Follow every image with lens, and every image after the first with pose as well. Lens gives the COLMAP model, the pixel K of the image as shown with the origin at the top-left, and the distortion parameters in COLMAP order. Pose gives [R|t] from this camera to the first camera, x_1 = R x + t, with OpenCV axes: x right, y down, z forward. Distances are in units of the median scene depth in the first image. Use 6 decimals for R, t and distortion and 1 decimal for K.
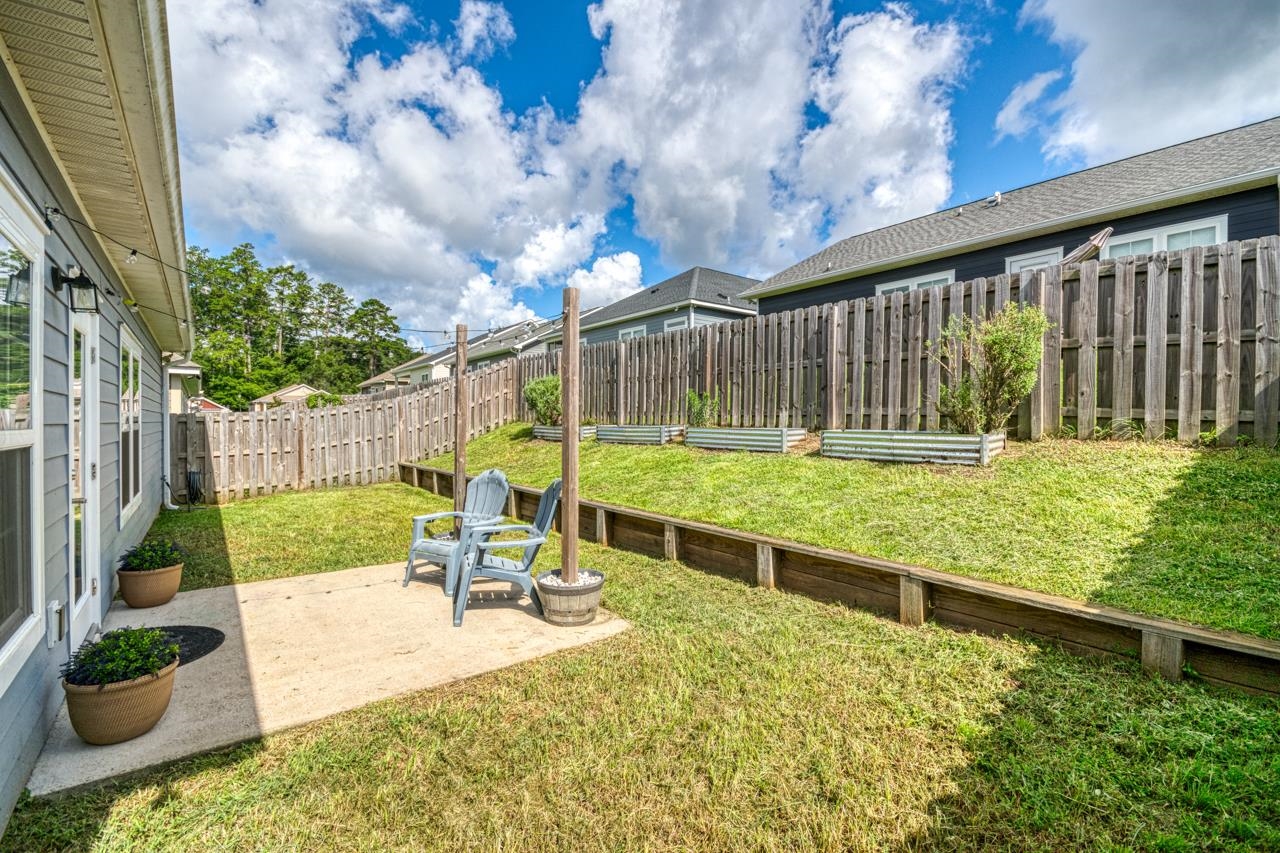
lens RADIAL K [[562.3, 0, 640.0], [0, 562.3, 426.5], [0, 0, 1]] dist [-0.000784, -0.000136]
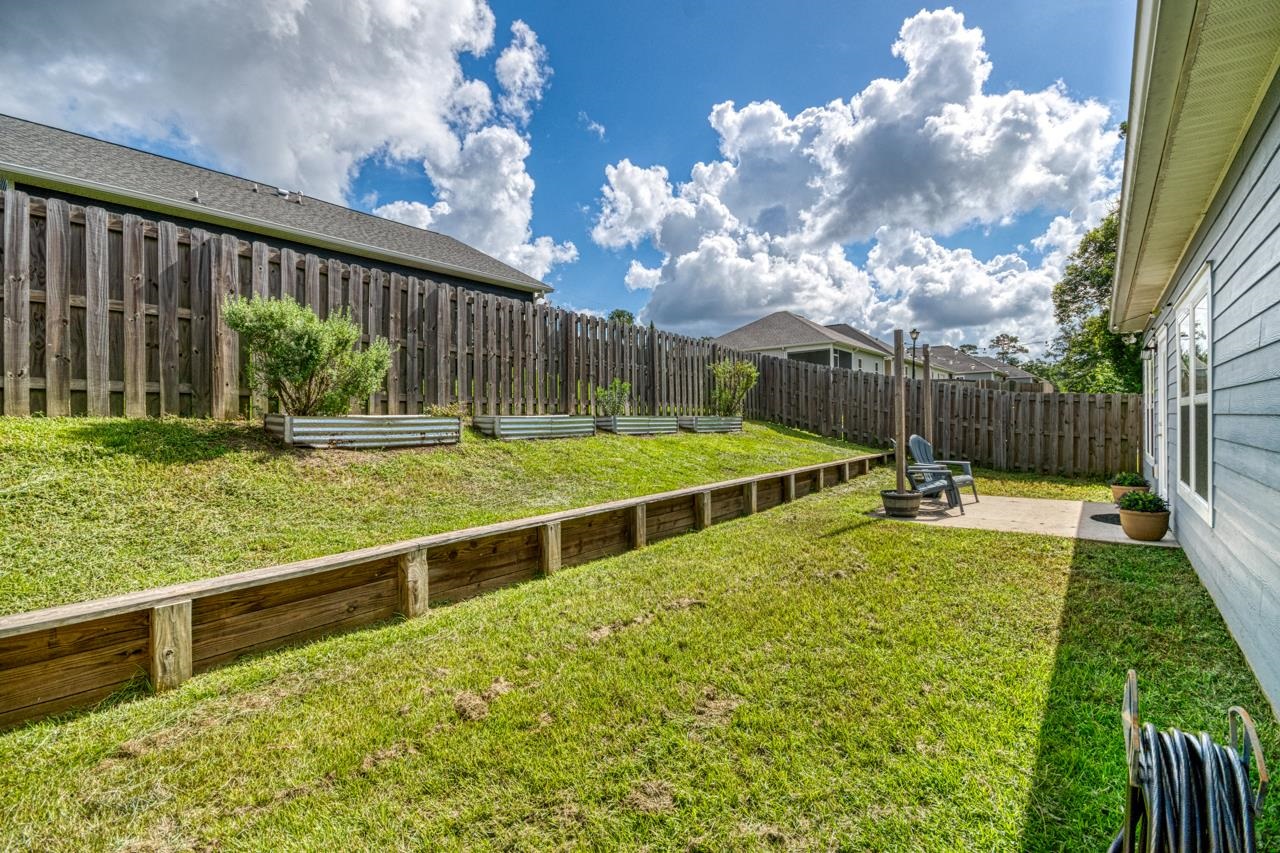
lens RADIAL K [[584.8, 0, 656.9], [0, 584.8, 424.1], [0, 0, 1]] dist [0.017993, -0.009953]
pose [[-0.250002, -0.020751, 0.968023, -0.992407], [0.006378, 0.999713, 0.023078, 0.003915], [-0.968224, 0.011944, -0.249798, 1.313056]]
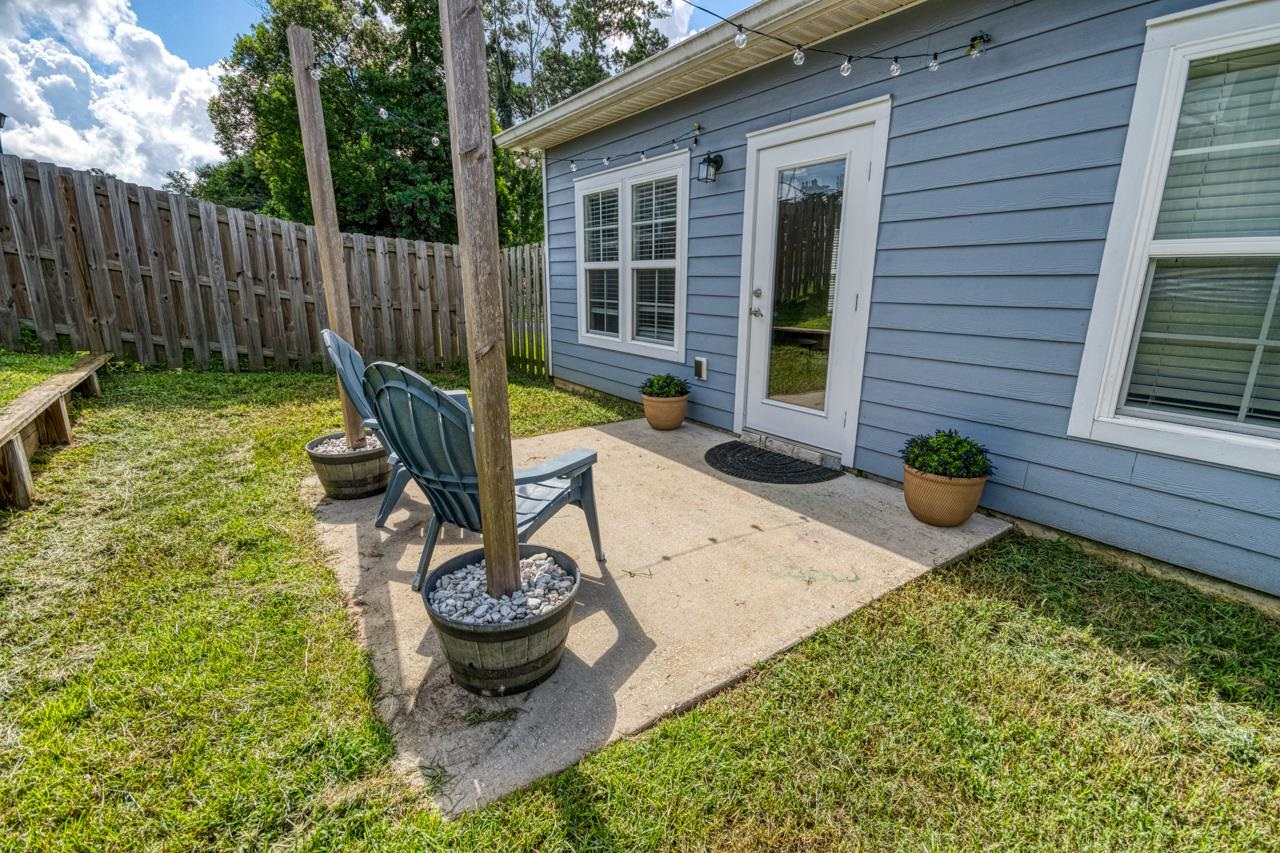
lens RADIAL K [[576.9, 0, 640.0], [0, 576.9, 426.5], [0, 0, 1]] dist [0.000820, -0.000035]
pose [[-0.998731, -0.033272, 0.037811, -0.297227], [-0.022969, 0.969001, 0.245986, 0.018614], [-0.044823, 0.244805, -0.968536, 0.940332]]
